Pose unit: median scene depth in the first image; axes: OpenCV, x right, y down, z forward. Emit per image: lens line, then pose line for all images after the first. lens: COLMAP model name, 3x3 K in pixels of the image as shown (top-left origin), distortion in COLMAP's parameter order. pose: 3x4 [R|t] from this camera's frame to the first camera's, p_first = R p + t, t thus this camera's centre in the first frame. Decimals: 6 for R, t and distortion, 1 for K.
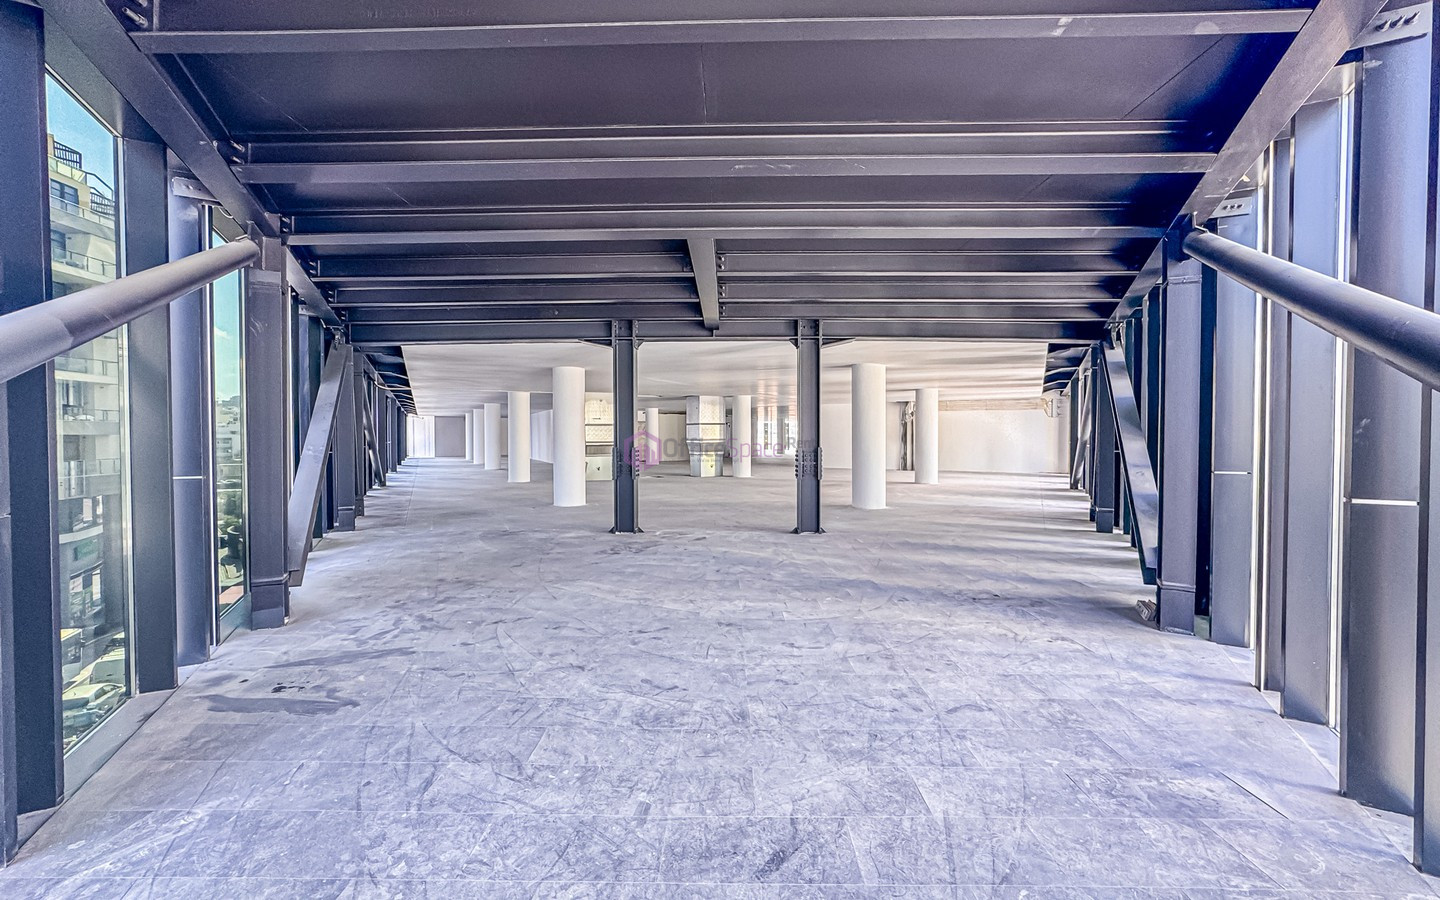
lens RADIAL K [[579.3, 0, 724.3], [0, 579.3, 450.4], [0, 0, 1]] dist [-0.049732, 0.023265]
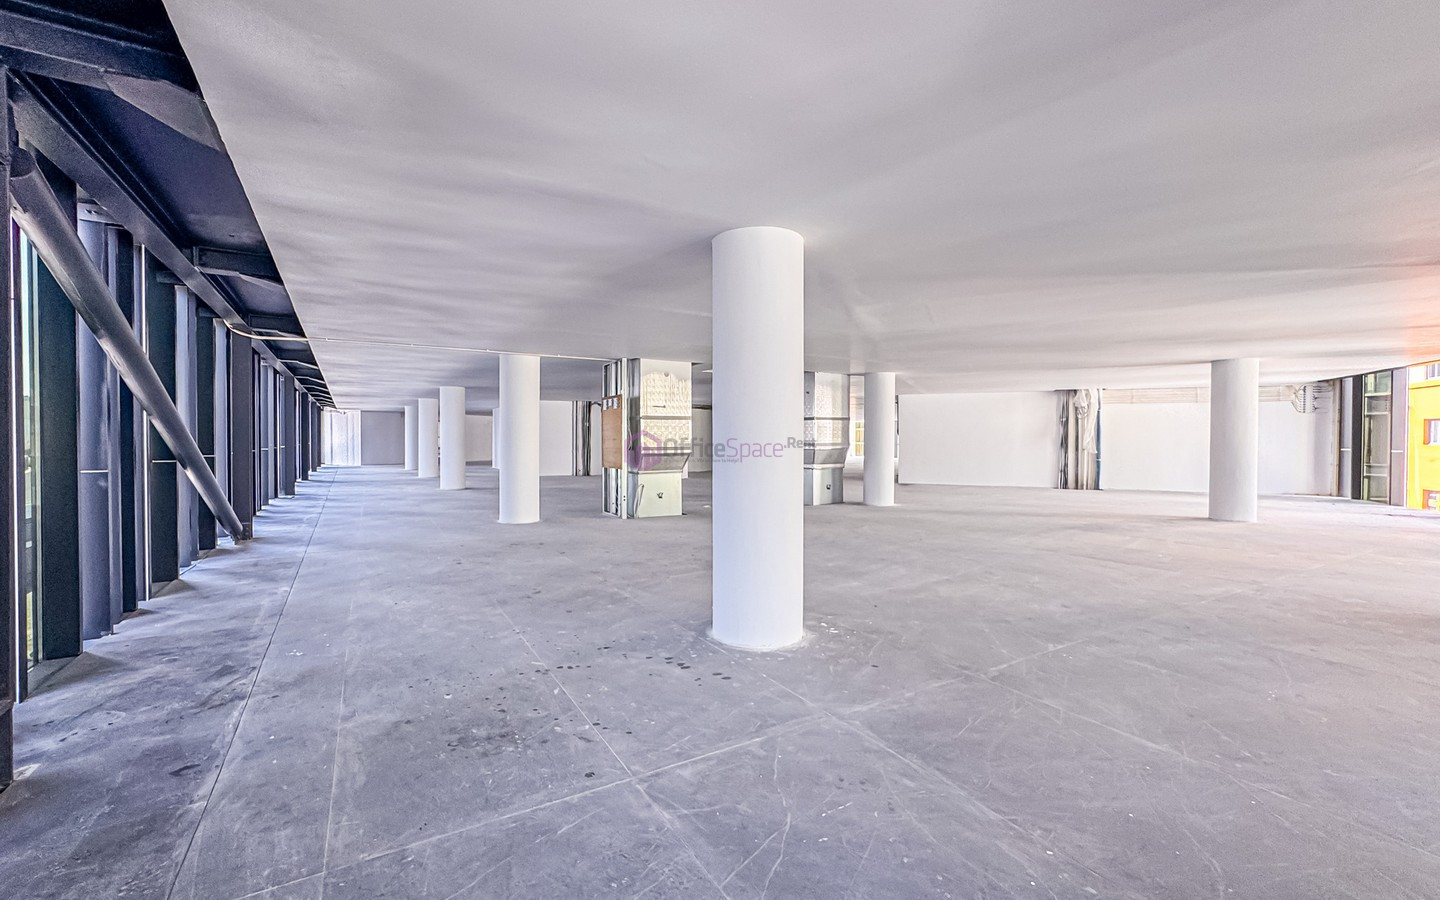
lens RADIAL K [[579.3, 0, 724.3], [0, 579.3, 450.4], [0, 0, 1]] dist [-0.049732, 0.023265]
pose [[0.995036, 0.001760, 0.099497, -0.162865], [-0.001170, 0.999981, -0.005990, -0.006910], [-0.099506, 0.005844, 0.995020, 0.326258]]
